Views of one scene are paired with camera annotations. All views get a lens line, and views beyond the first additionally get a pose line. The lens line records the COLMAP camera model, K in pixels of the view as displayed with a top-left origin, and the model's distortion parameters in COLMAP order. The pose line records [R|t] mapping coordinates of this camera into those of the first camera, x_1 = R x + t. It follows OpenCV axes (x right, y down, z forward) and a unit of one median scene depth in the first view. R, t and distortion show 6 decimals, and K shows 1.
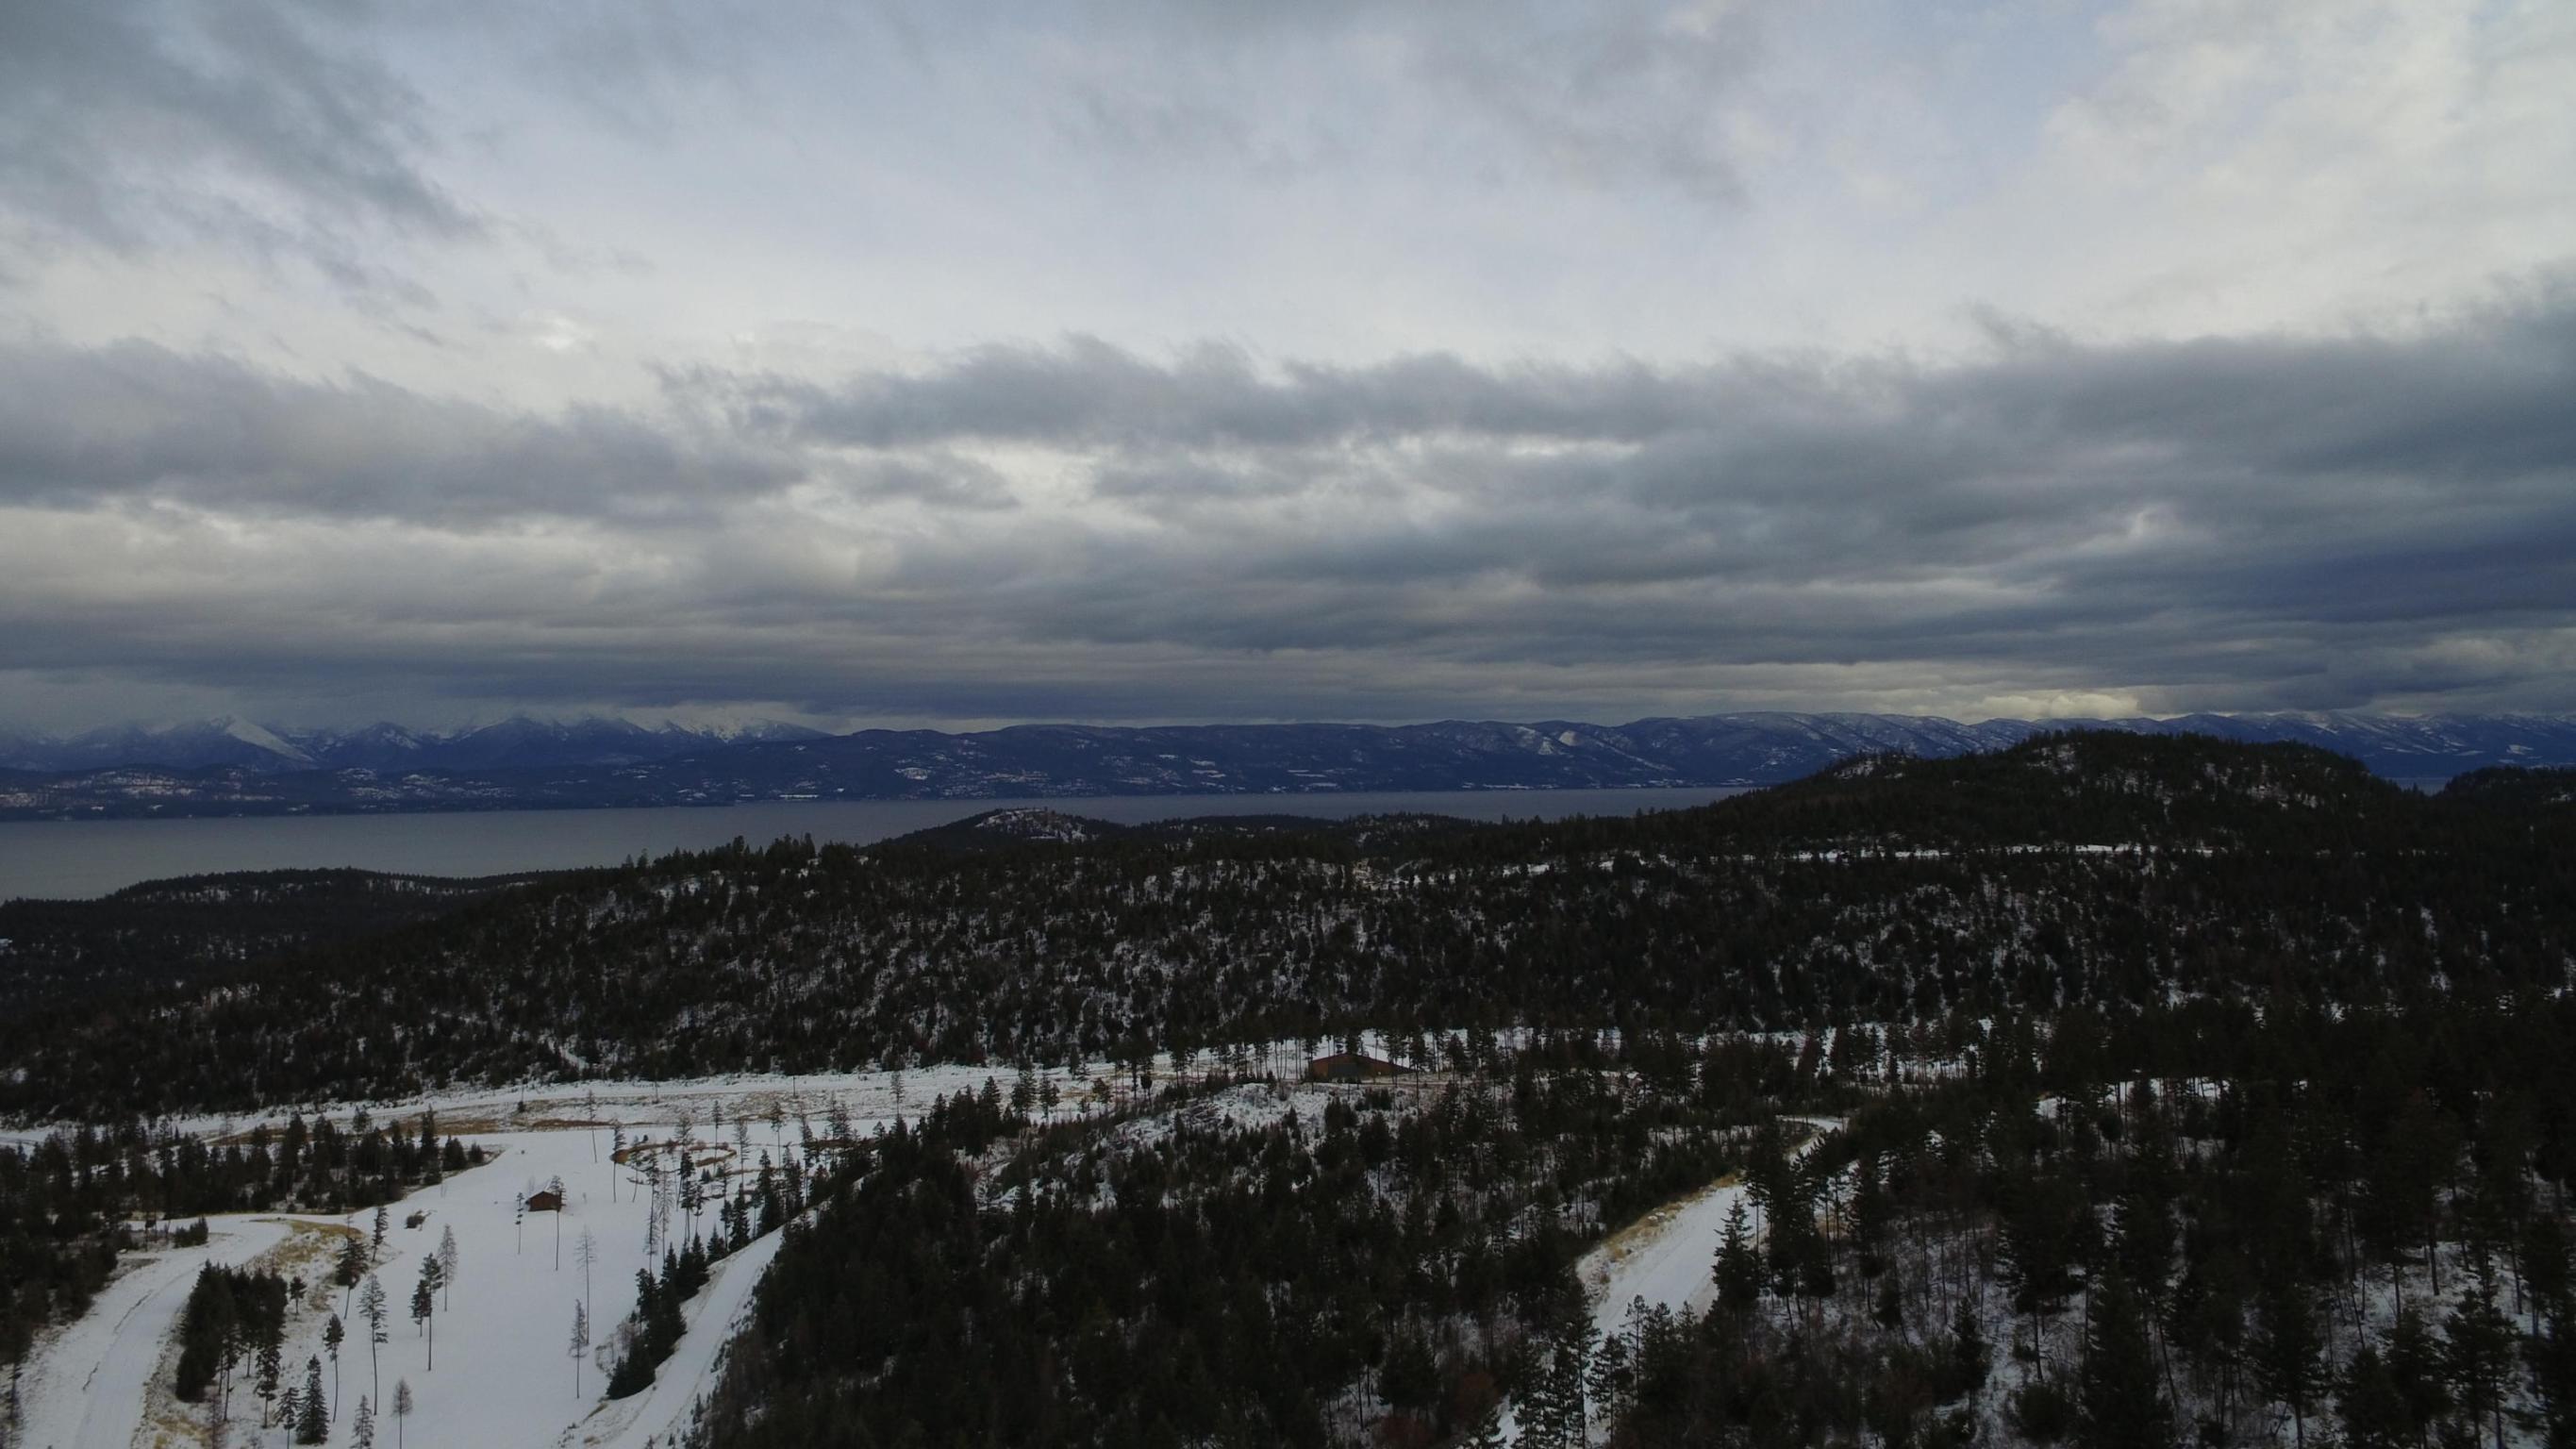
lens RADIAL K [[1506.4, 0, 1296.5], [0, 1506.4, 708.1], [0, 0, 1]] dist [-0.016035, 0.016512]
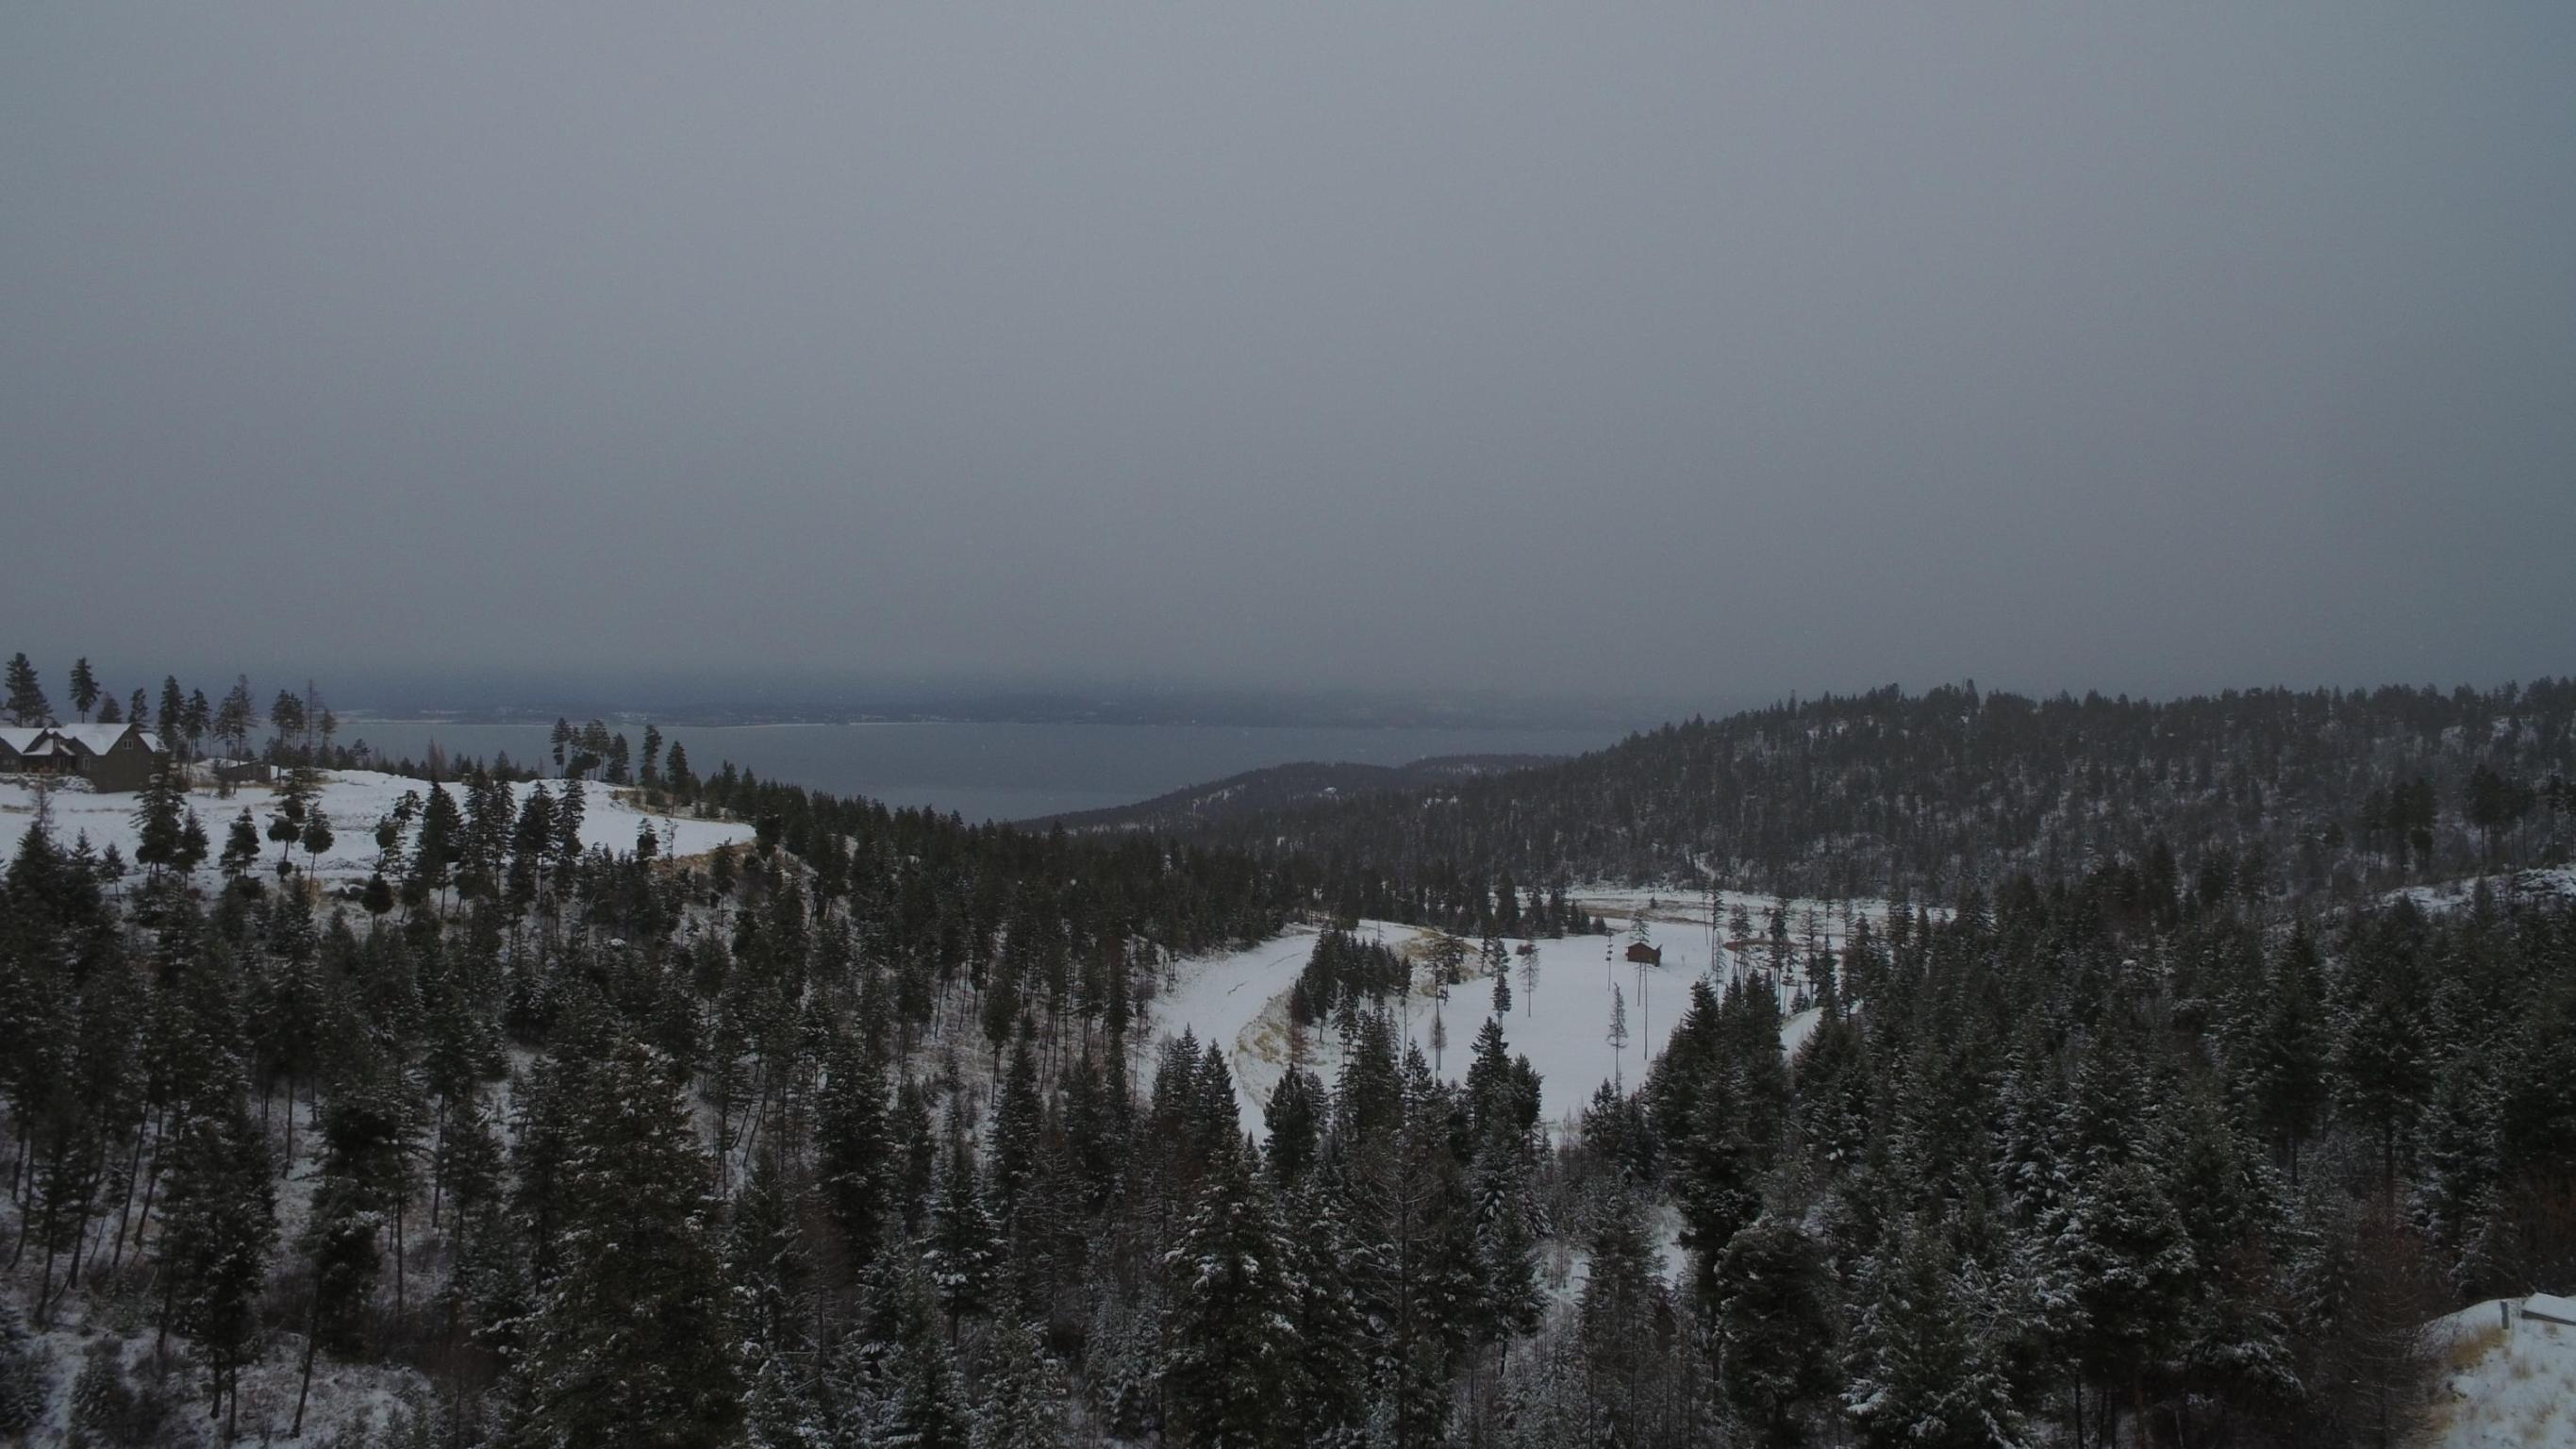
lens RADIAL K [[1506.4, 0, 1297.3], [0, 1506.4, 710.9], [0, 0, 1]] dist [-0.016035, 0.016512]
pose [[0.726072, 0.018956, -0.687357, -0.004116], [0.004520, 0.999467, 0.032338, 0.094014], [0.687604, -0.026586, 0.725599, 0.105952]]
